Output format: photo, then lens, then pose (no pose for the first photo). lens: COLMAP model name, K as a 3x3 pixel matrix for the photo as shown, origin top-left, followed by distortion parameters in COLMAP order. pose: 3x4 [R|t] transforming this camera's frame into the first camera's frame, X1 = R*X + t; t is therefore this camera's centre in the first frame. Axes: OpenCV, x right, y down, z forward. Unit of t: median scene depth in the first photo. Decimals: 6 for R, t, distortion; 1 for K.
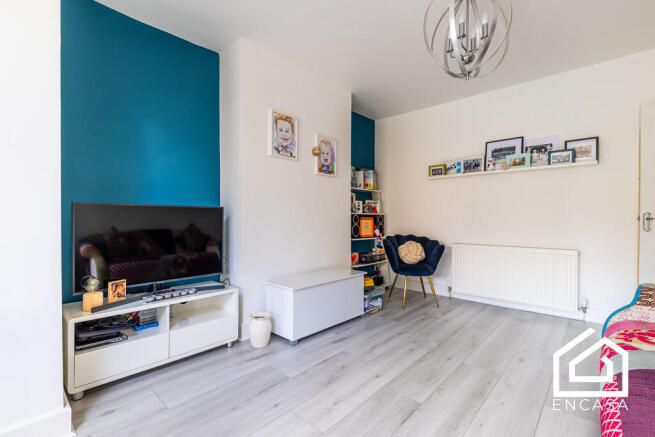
lens RADIAL K [[301.0, 0, 330.0], [0, 301.0, 218.8], [0, 0, 1]] dist [0.009293, -0.000969]
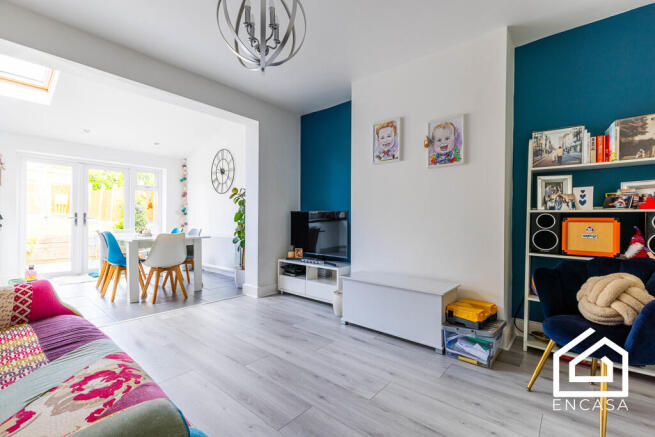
lens RADIAL K [[301.0, 0, 330.0], [0, 301.0, 218.7], [0, 0, 1]] dist [0.009293, -0.000969]
pose [[0.024439, -0.001066, -0.999701, 0.909033], [-0.008769, 0.999961, -0.001280, 0.002028], [0.999663, 0.008798, 0.024429, 0.770911]]
